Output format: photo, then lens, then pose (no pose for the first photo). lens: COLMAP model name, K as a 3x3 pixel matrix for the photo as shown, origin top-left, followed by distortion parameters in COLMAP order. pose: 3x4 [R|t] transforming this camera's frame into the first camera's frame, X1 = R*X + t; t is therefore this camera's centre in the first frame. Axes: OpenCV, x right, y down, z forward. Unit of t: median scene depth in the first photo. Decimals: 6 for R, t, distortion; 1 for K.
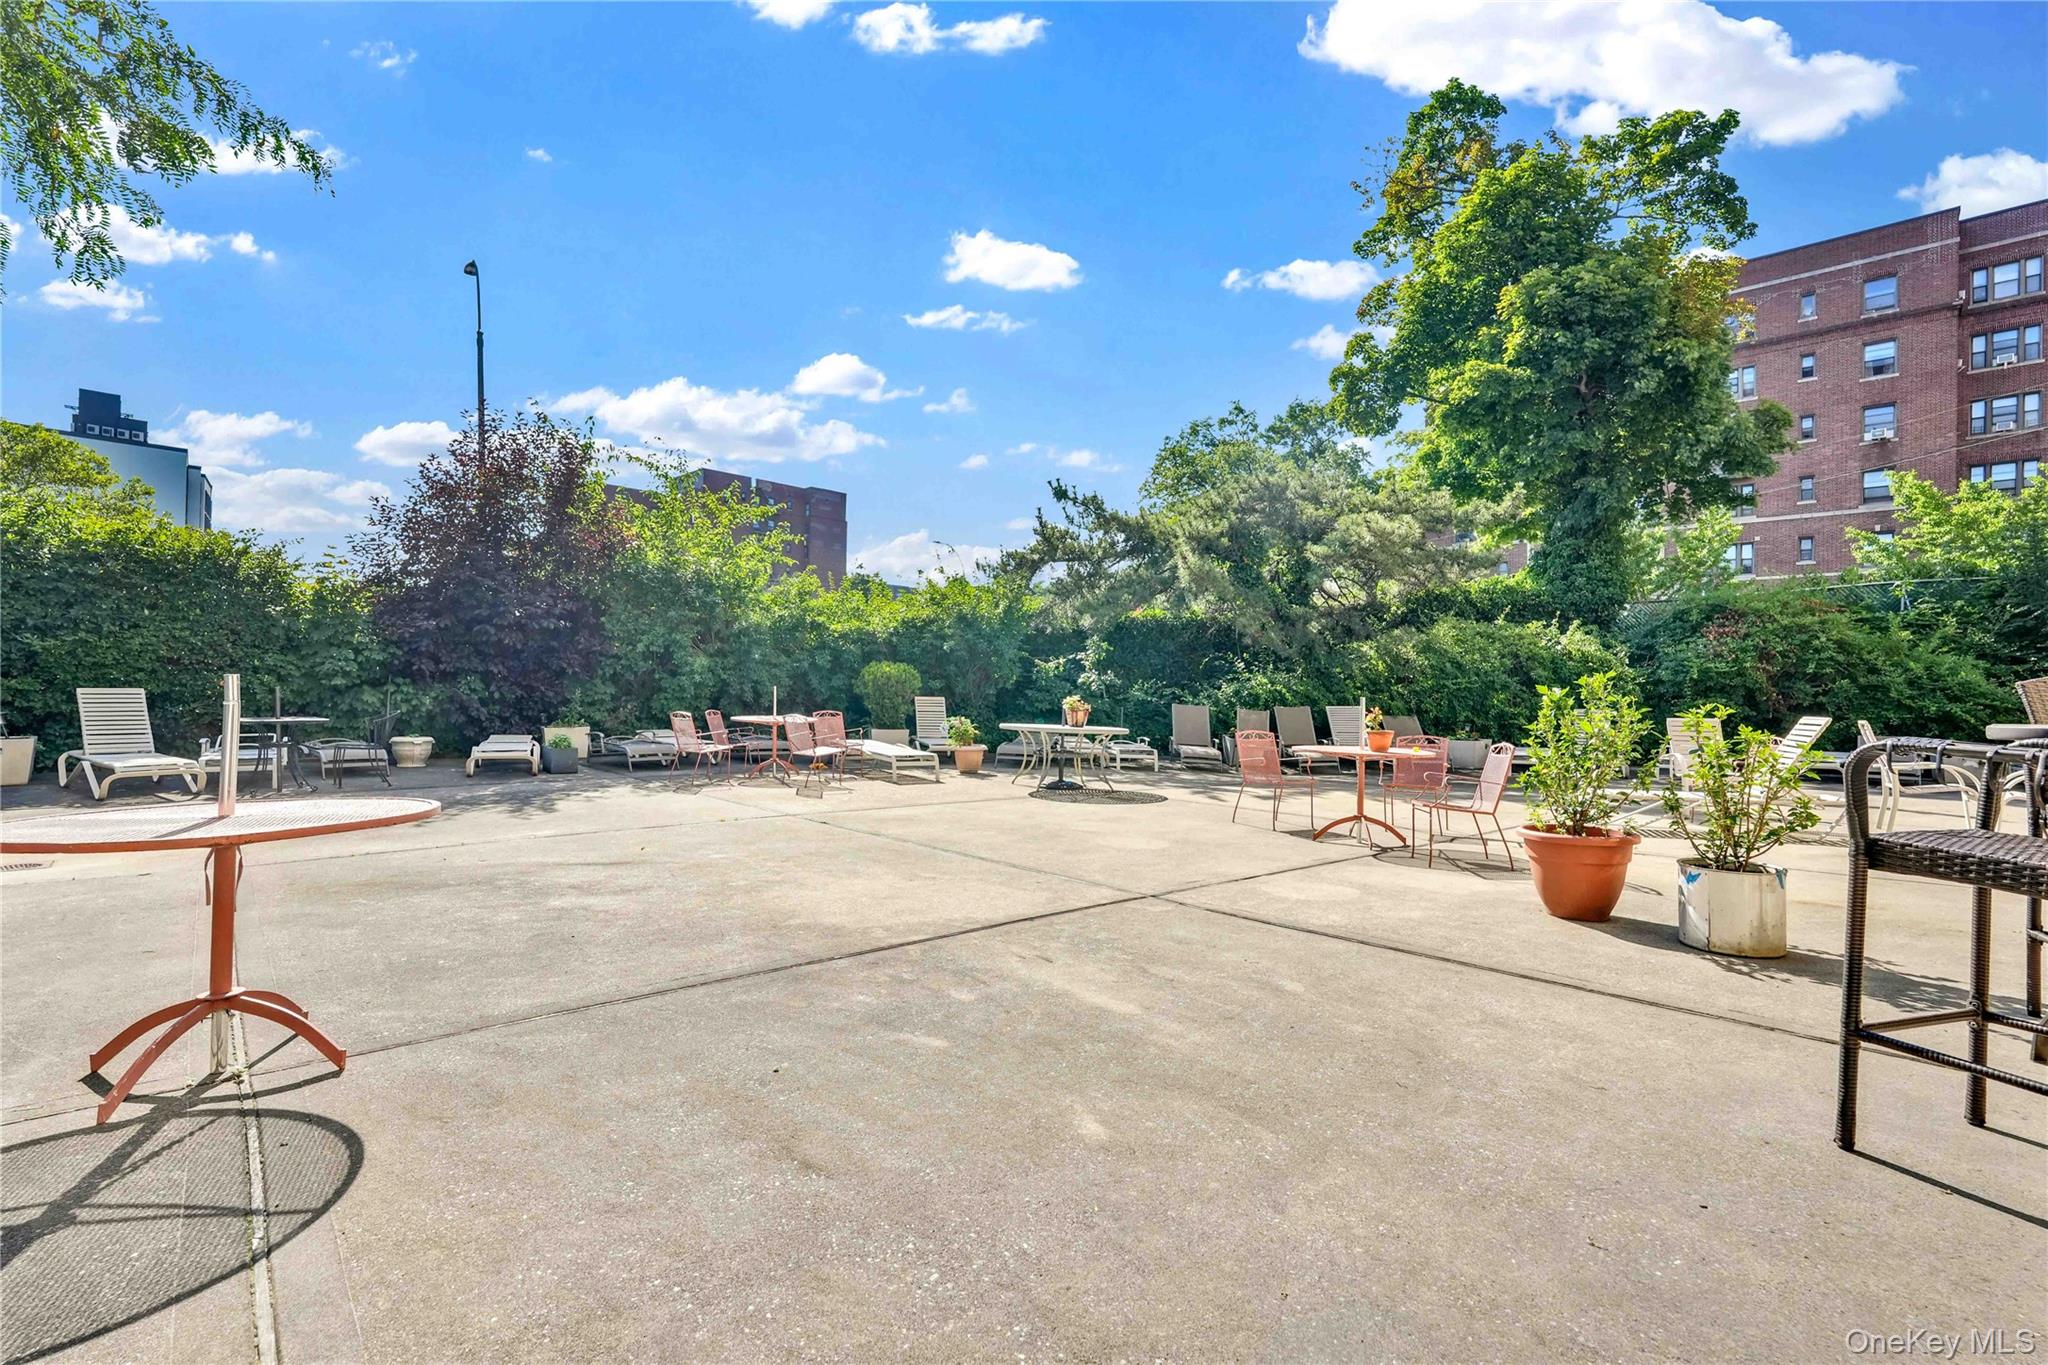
lens RADIAL K [[908.7, 0, 1017.0], [0, 908.7, 676.8], [0, 0, 1]] dist [-0.025225, 0.010325]
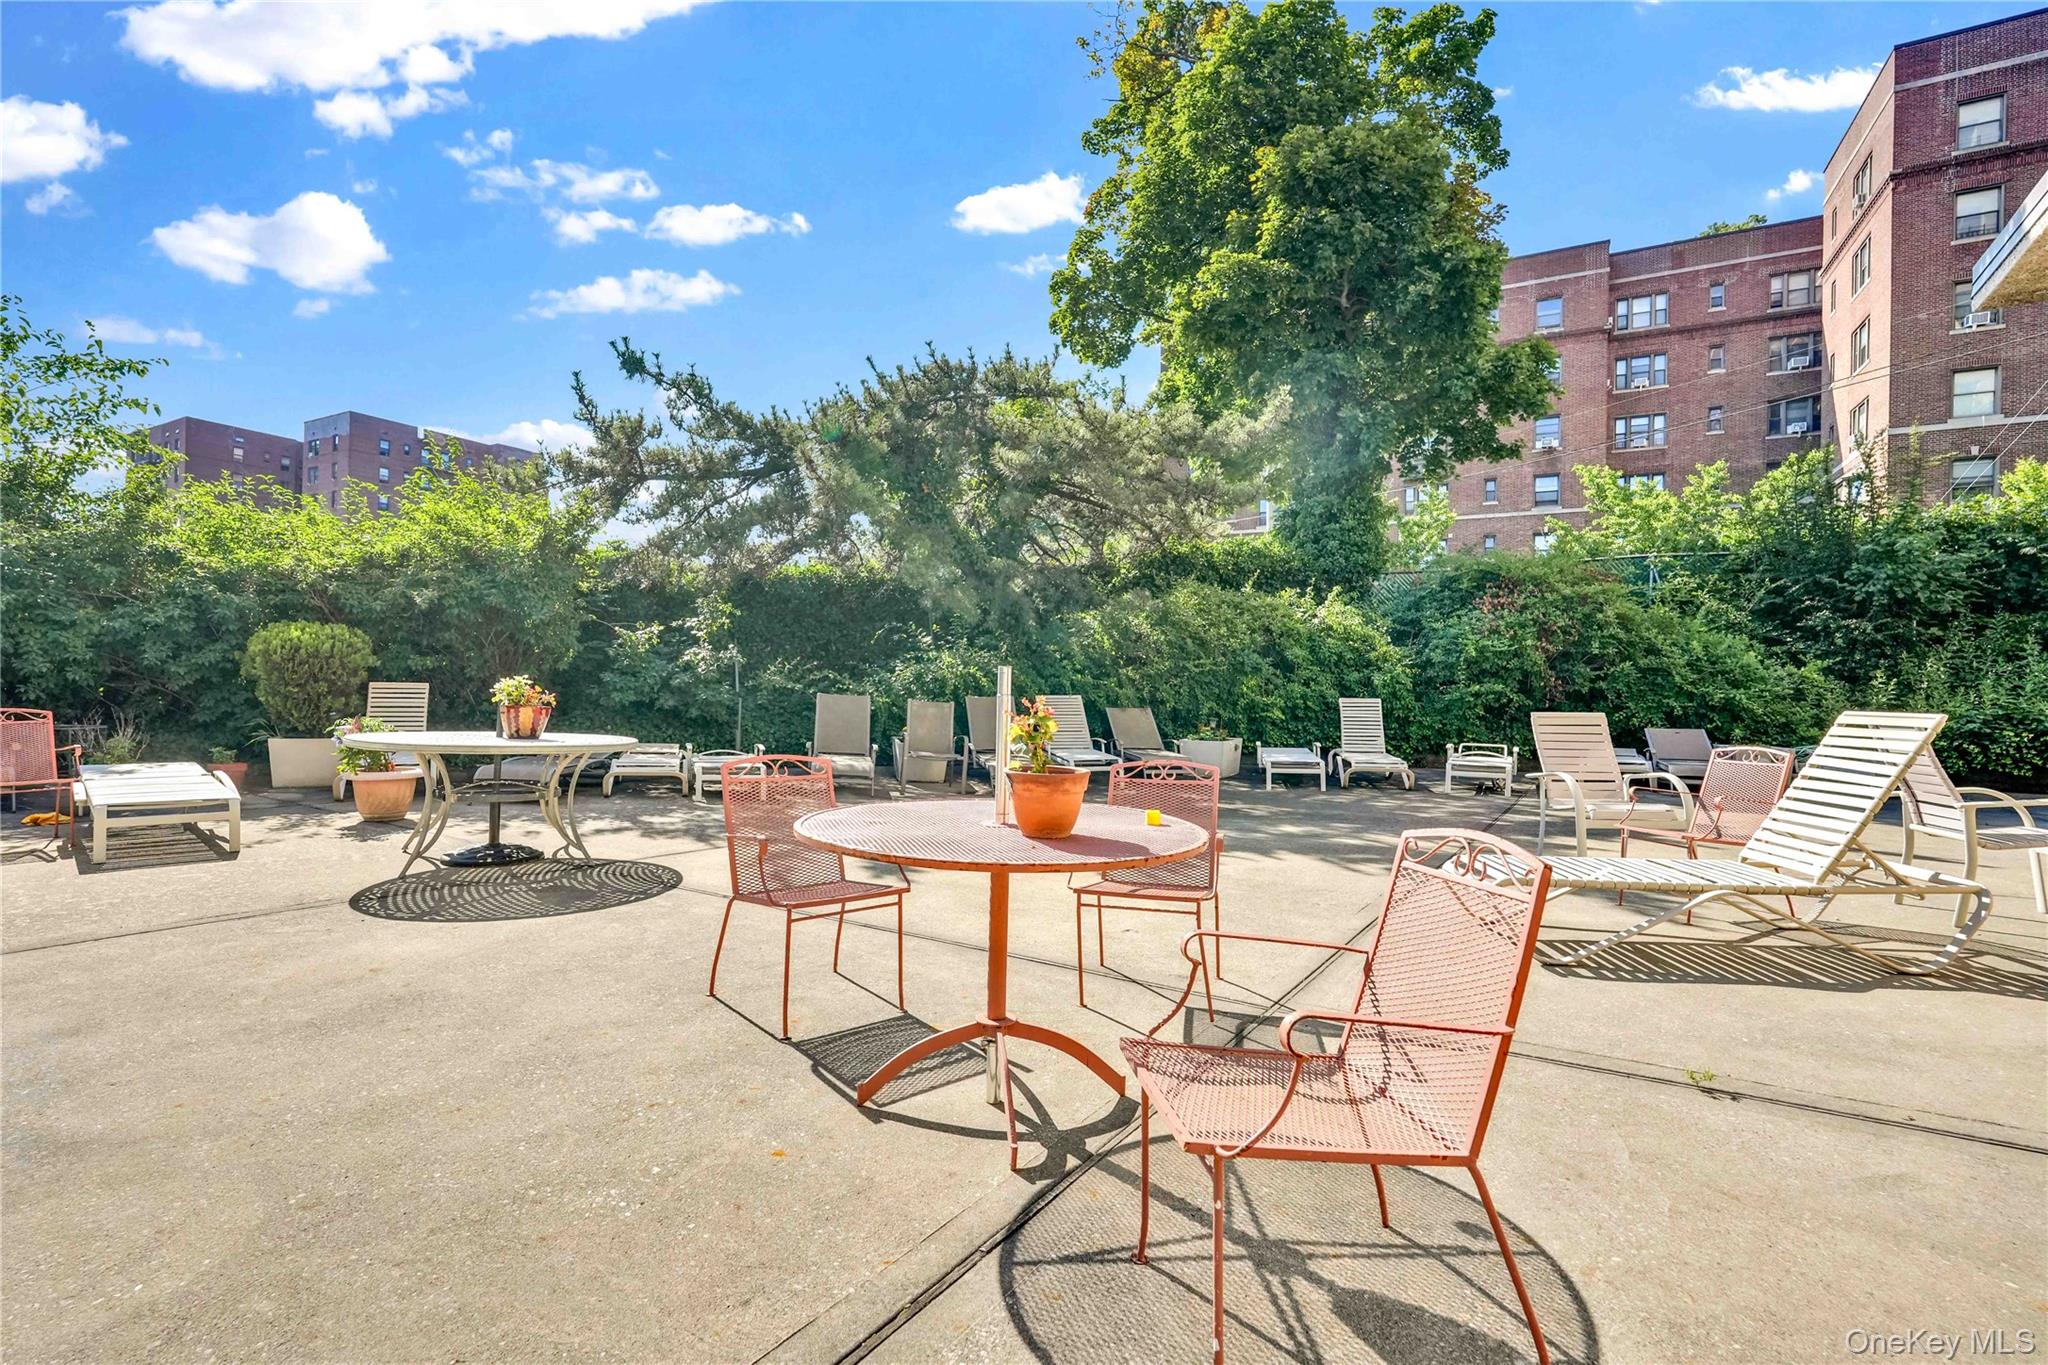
lens RADIAL K [[908.7, 0, 1017.0], [0, 908.7, 676.8], [0, 0, 1]] dist [-0.025225, 0.010325]
pose [[0.963199, 0.001138, 0.268787, 0.125944], [-0.003744, 0.999951, 0.009183, 0.010262], [-0.268764, -0.009852, 0.963156, 0.289046]]
